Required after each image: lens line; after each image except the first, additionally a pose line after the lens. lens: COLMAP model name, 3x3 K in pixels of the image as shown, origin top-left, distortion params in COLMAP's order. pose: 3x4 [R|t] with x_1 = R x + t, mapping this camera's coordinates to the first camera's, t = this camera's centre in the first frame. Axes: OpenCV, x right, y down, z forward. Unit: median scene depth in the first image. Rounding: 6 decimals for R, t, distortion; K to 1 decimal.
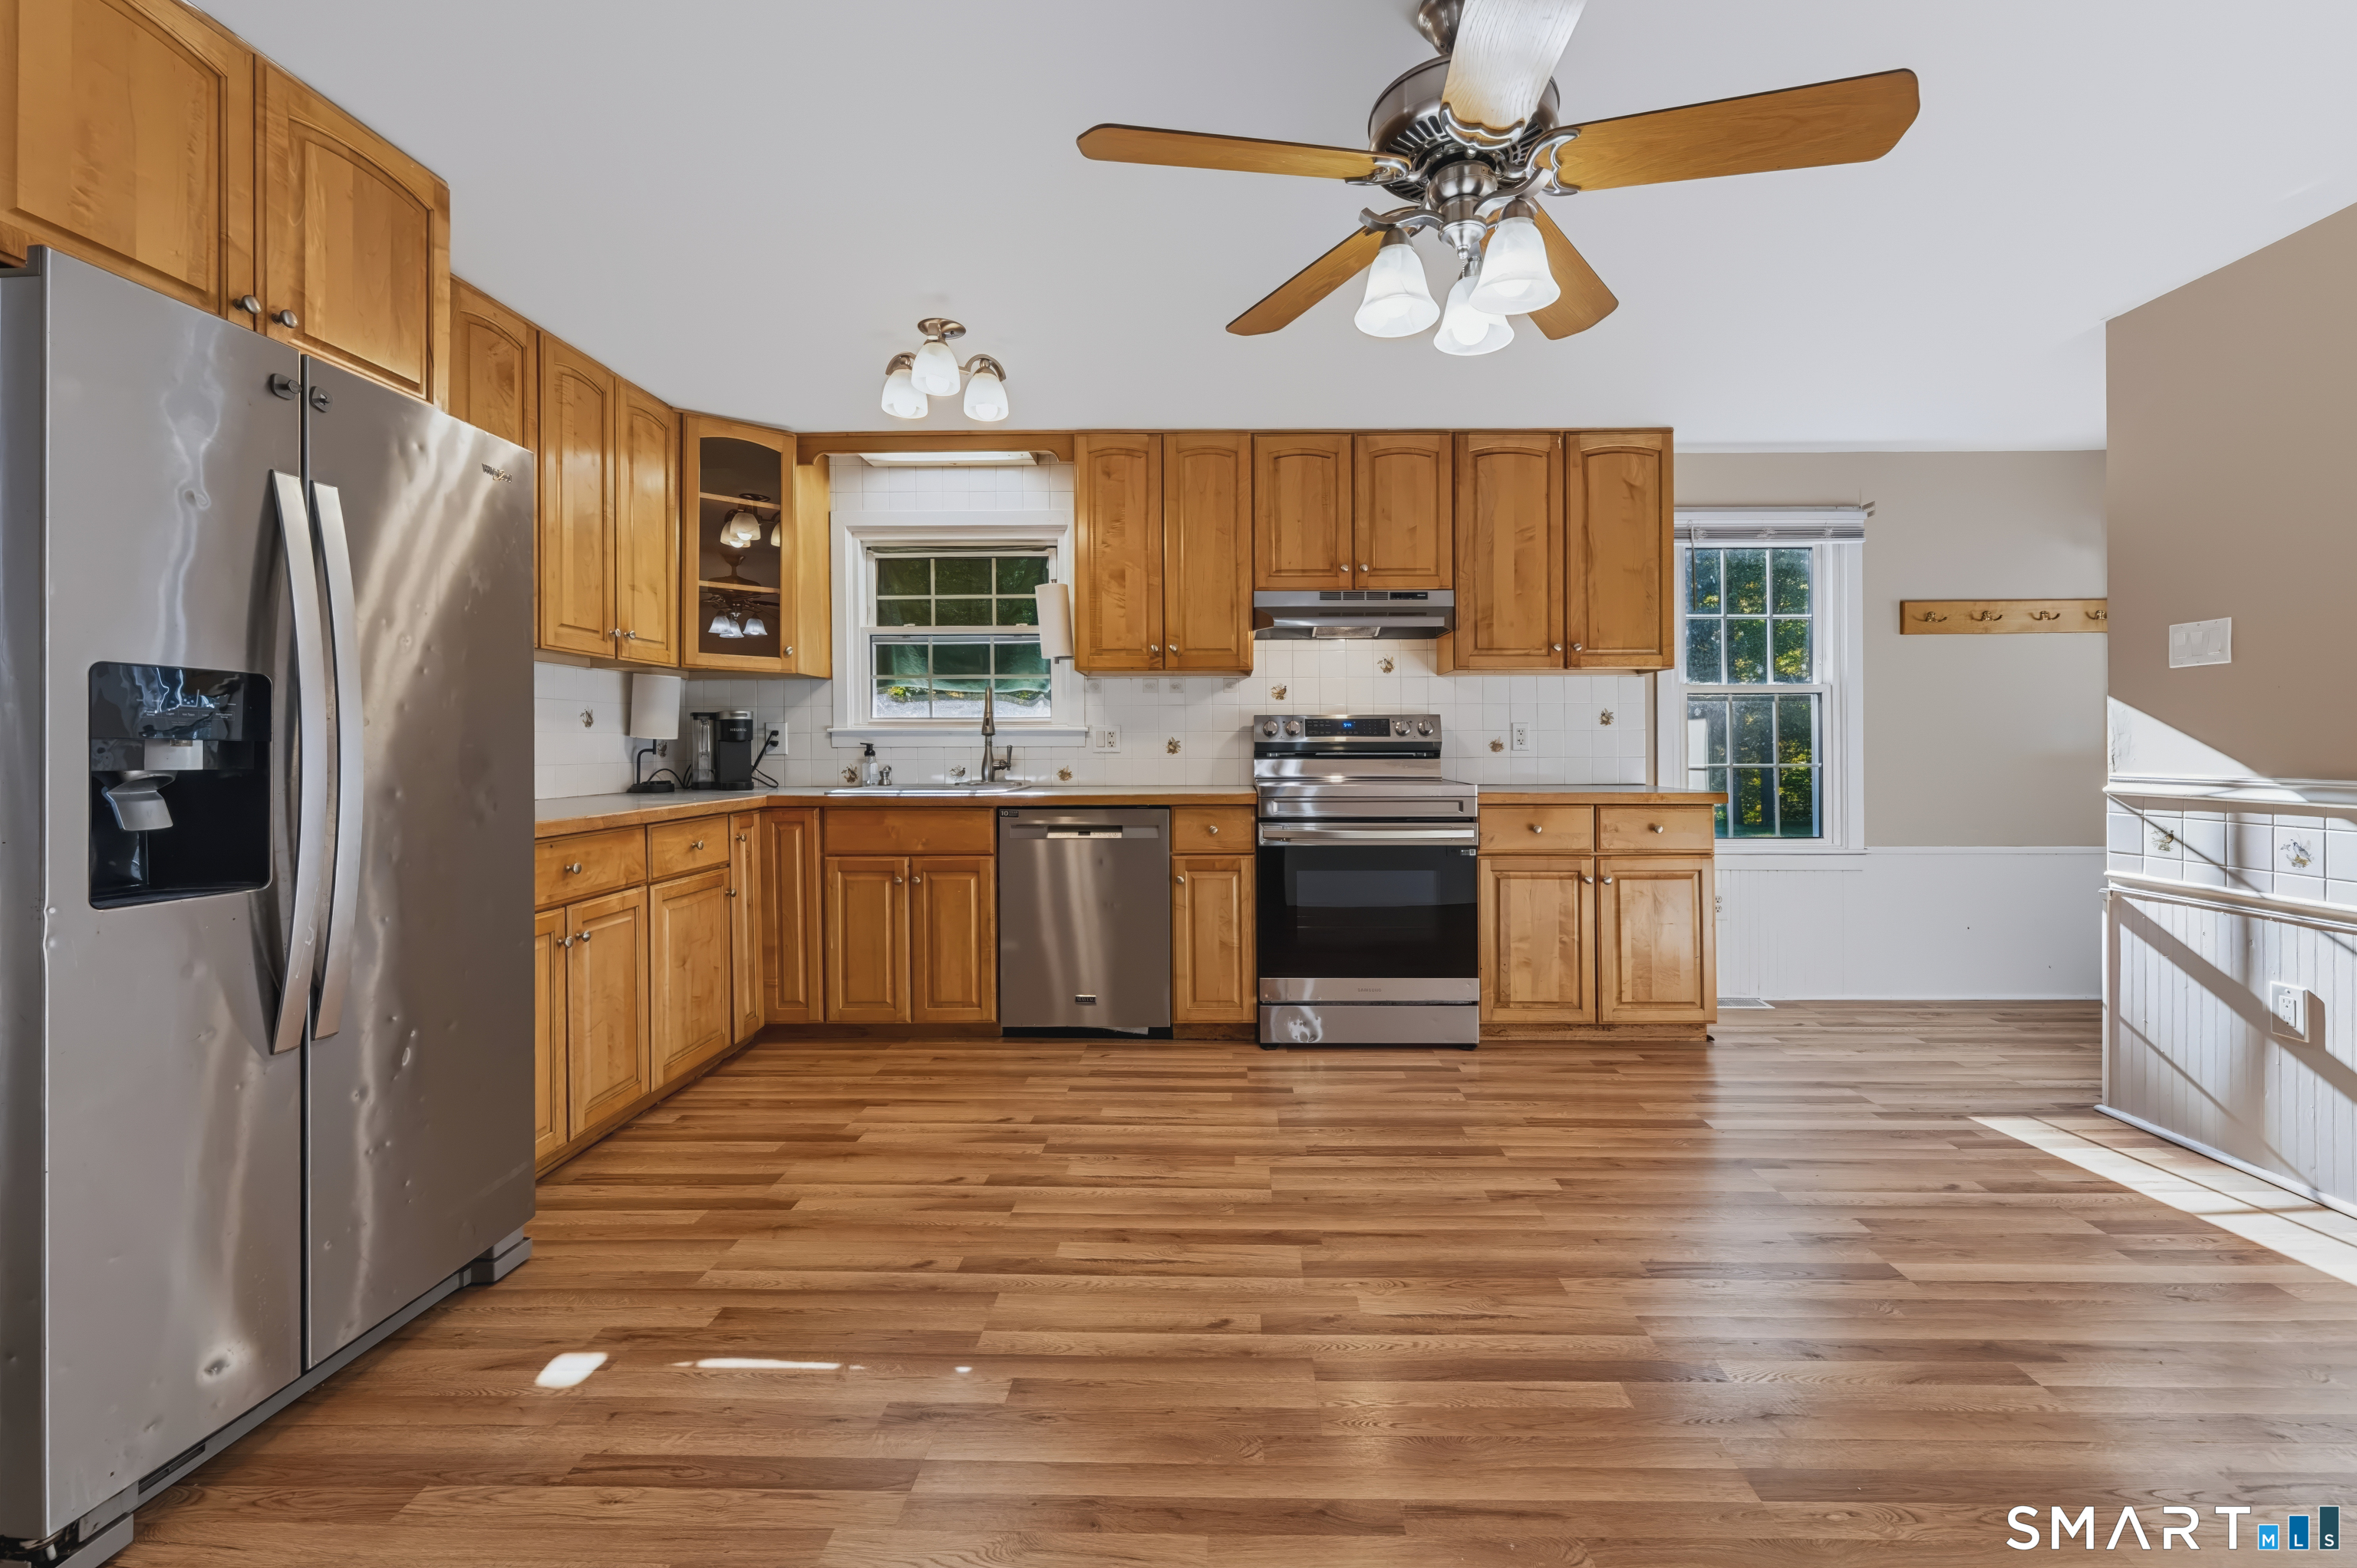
lens RADIAL K [[1016.1, 0, 1186.9], [0, 1016.1, 745.5], [0, 0, 1]] dist [0.001832, -0.000268]
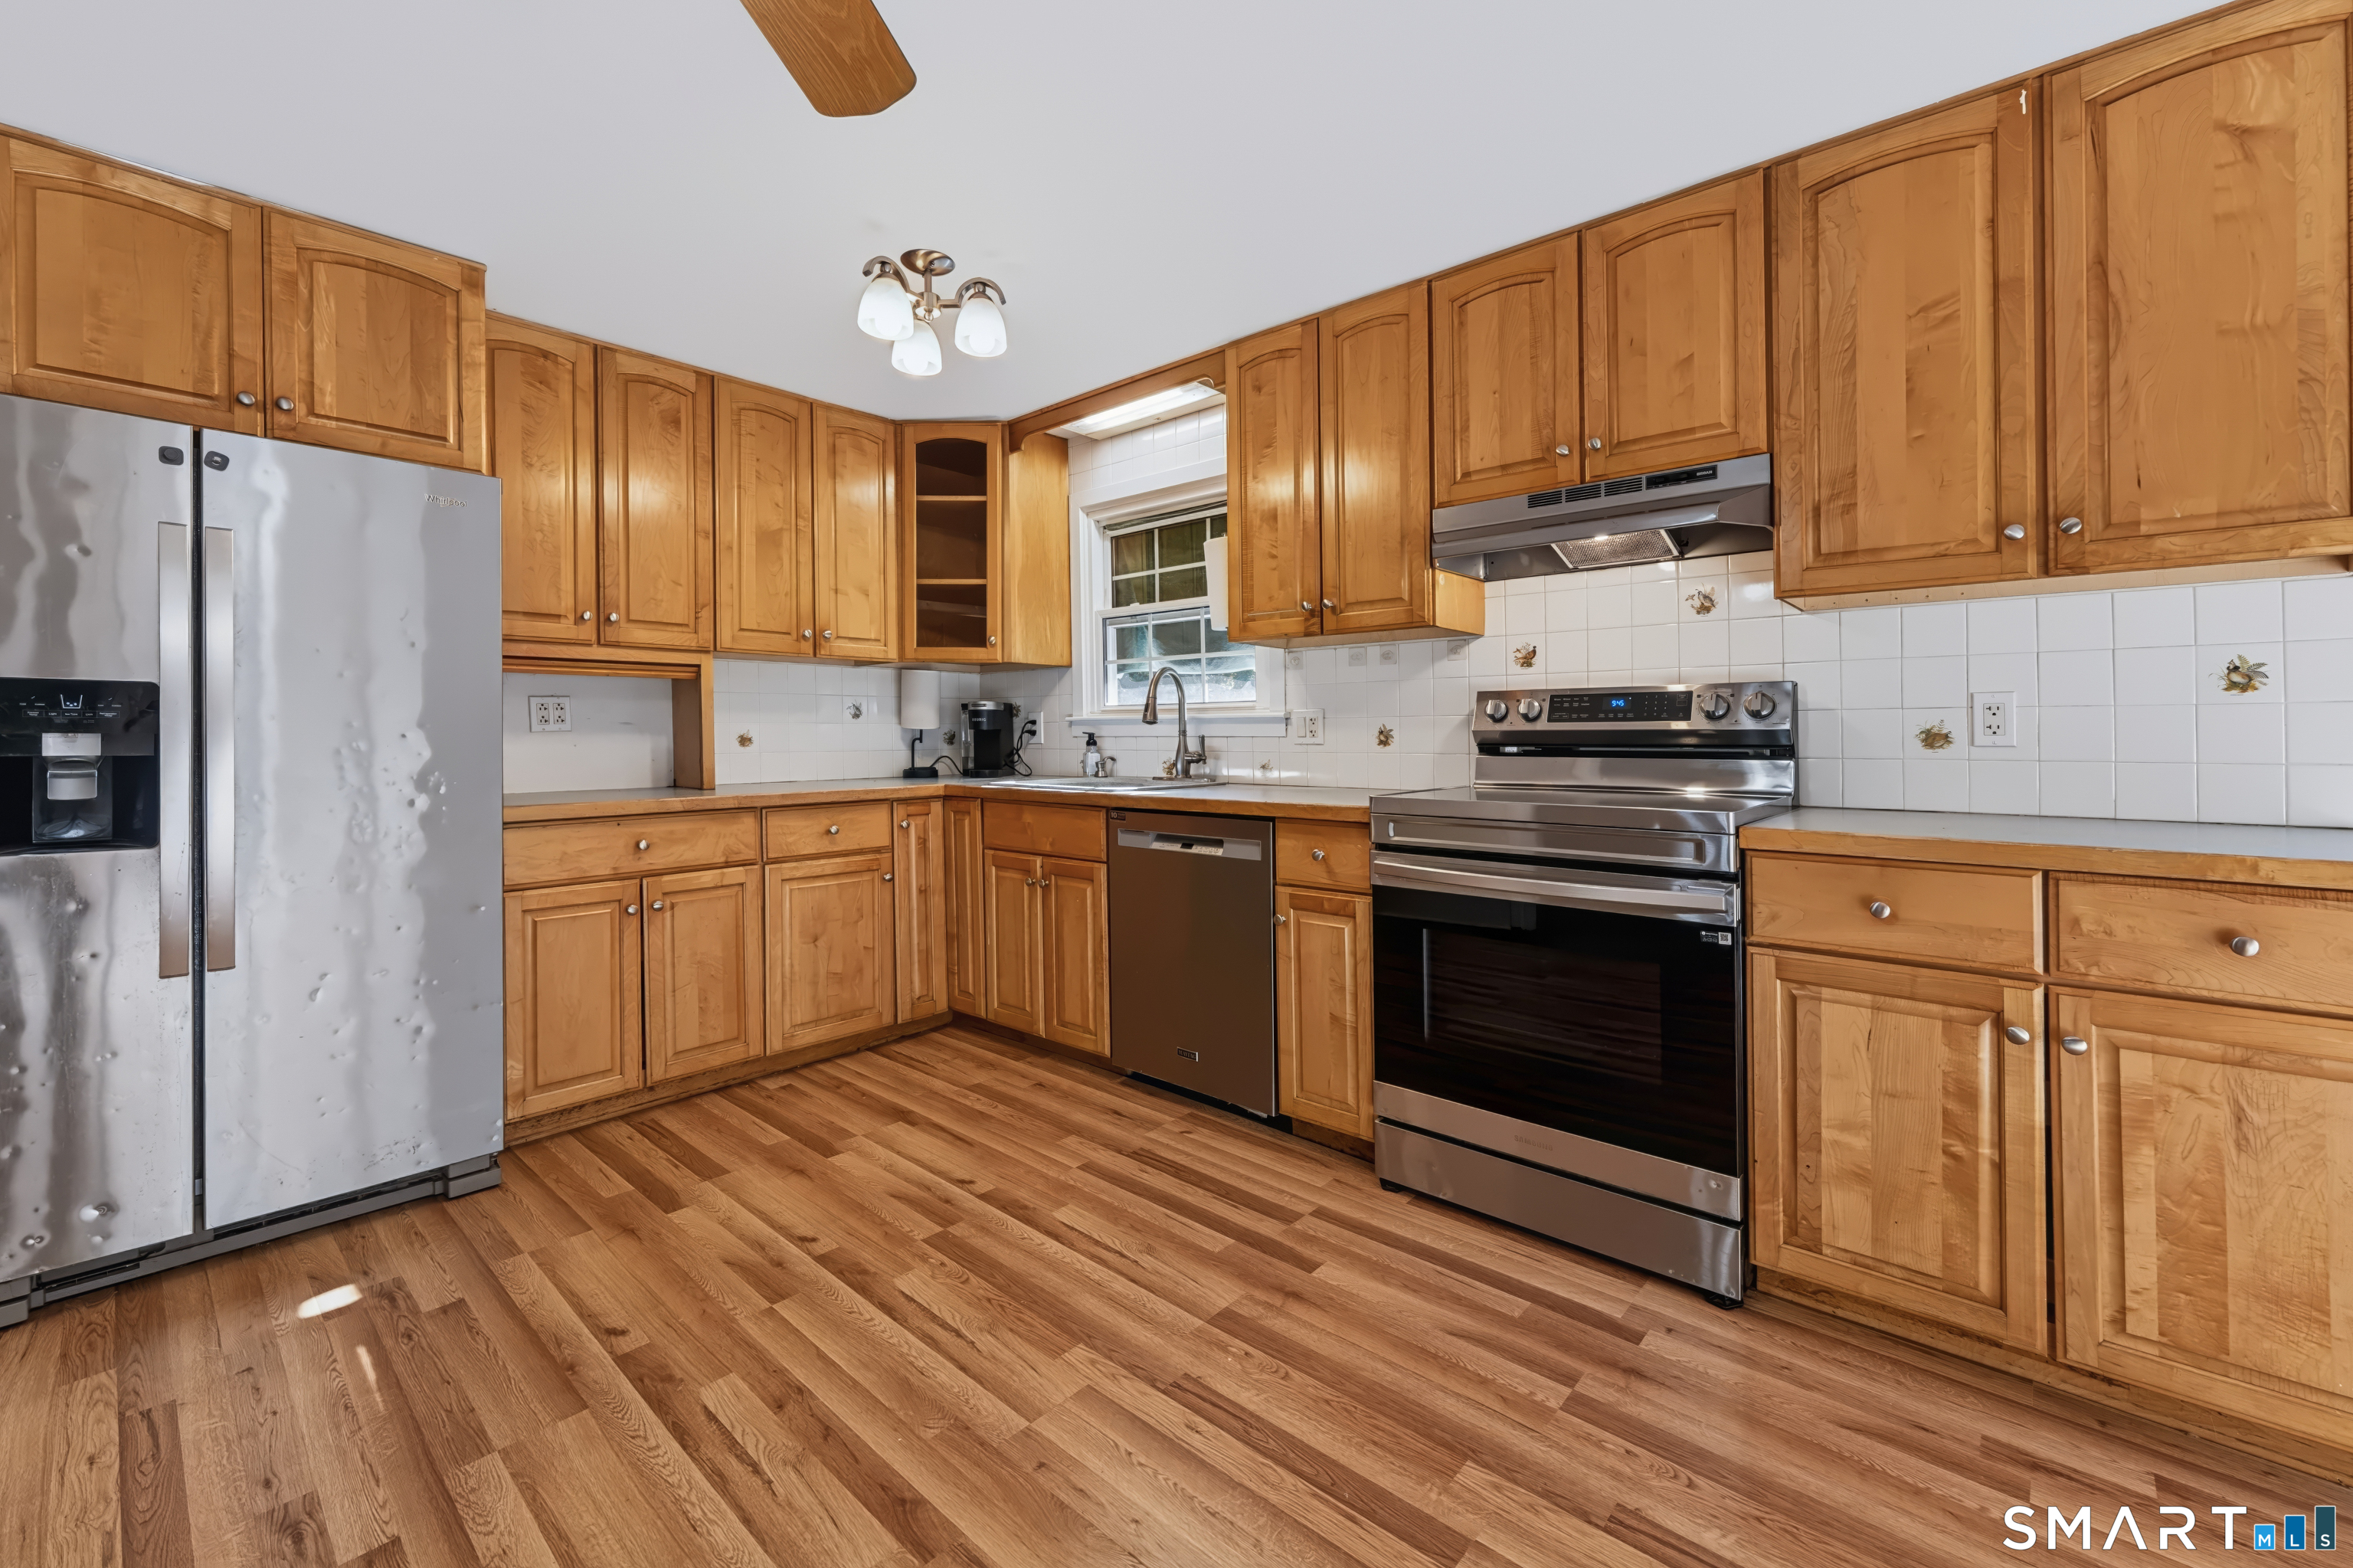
lens RADIAL K [[973.7, 0, 1166.6], [0, 973.7, 734.8], [0, 0, 1]] dist [0.000405, -0.000077]
pose [[0.749149, 0.001850, -0.662399, 0.394710], [-0.000091, 0.999996, 0.002689, -0.002645], [0.662401, -0.001954, 0.749147, 0.419723]]
